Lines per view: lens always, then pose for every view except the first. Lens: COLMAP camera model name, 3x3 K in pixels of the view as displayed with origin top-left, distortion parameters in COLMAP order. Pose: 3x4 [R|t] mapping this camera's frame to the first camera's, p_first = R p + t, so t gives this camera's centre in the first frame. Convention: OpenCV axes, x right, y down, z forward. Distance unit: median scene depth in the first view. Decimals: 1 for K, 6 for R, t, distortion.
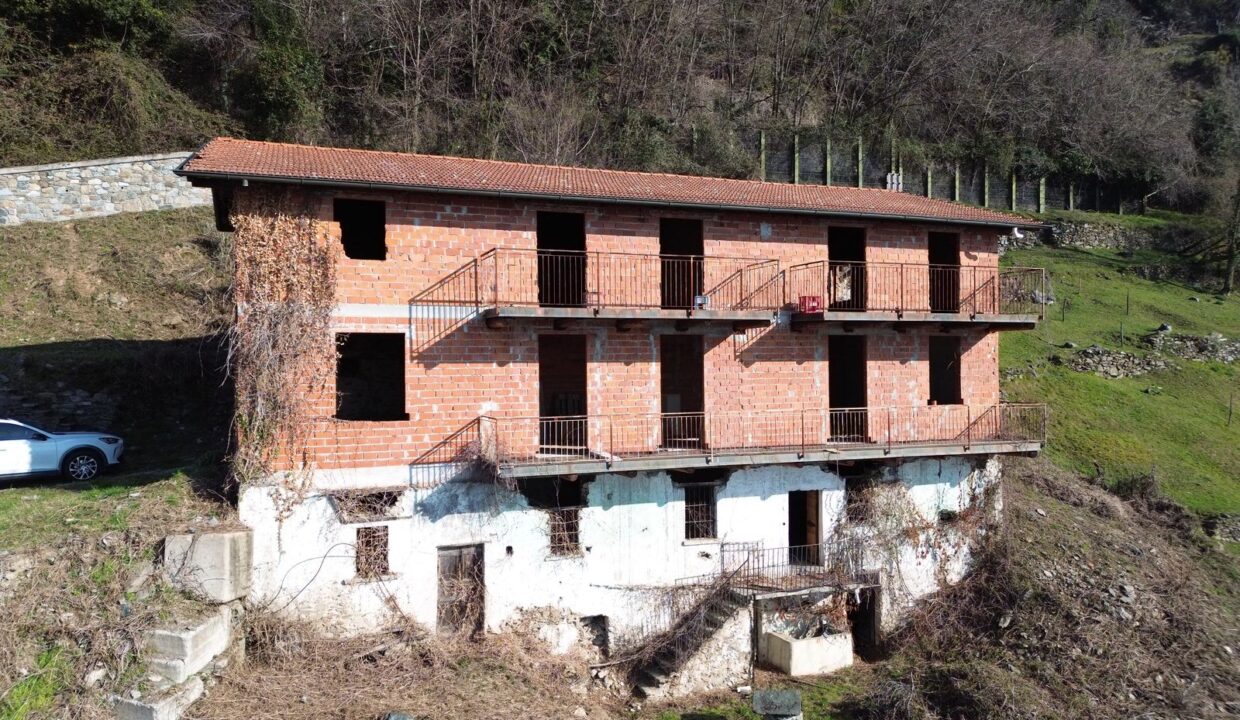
lens RADIAL K [[861.0, 0, 621.3], [0, 861.0, 361.0], [0, 0, 1]] dist [0.082383, -0.085446]
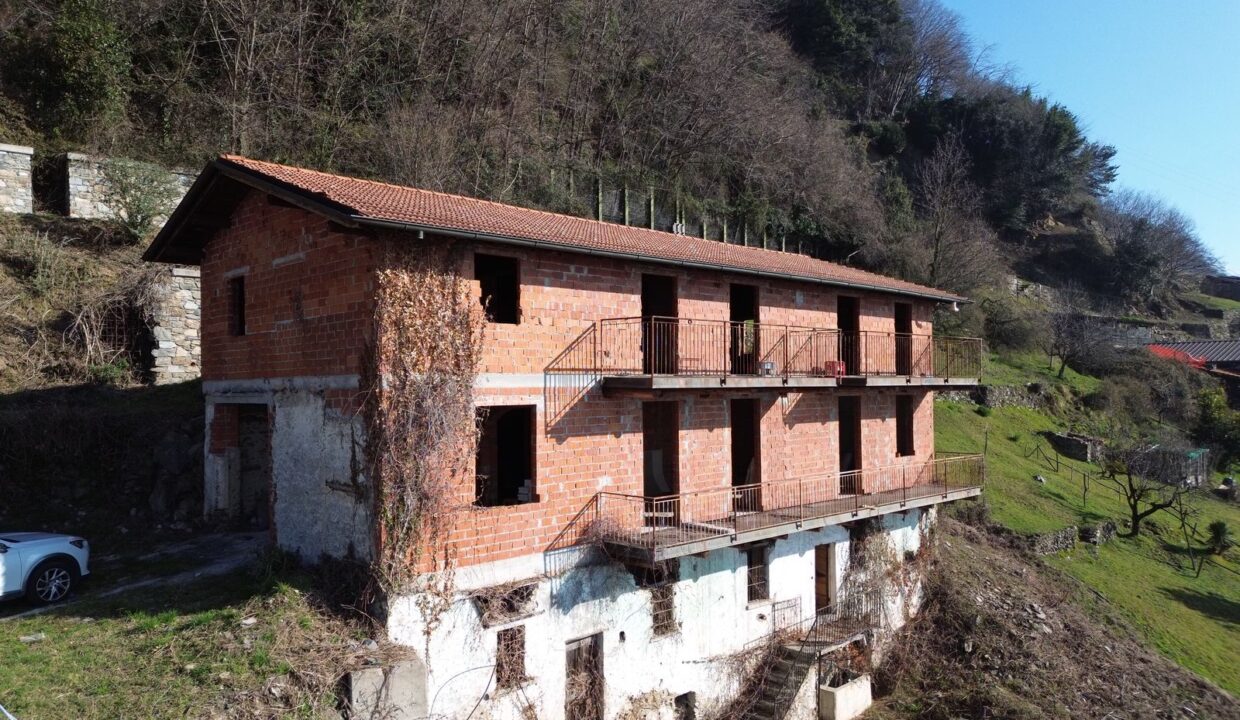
lens RADIAL K [[861.0, 0, 621.3], [0, 861.0, 361.0], [0, 0, 1]] dist [0.082383, -0.085446]
pose [[0.917987, 0.013241, 0.396389, -0.485384], [-0.004014, 0.999702, -0.024098, -0.052463], [-0.396590, 0.020530, 0.917766, 0.131828]]
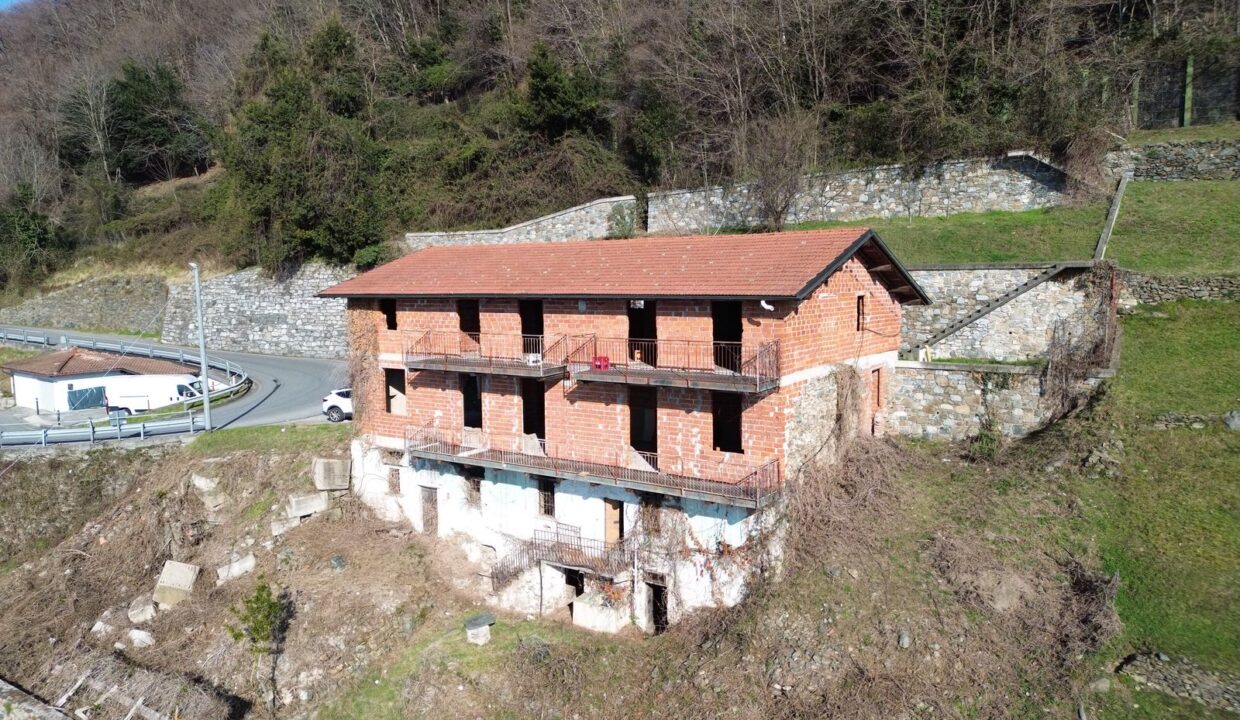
lens RADIAL K [[861.0, 0, 621.3], [0, 861.0, 361.0], [0, 0, 1]] dist [0.082383, -0.085446]
pose [[0.579812, 0.080446, -0.810769, 1.418415], [0.011887, 0.994172, 0.107145, -0.226830], [0.814663, -0.071761, 0.575477, 0.284805]]
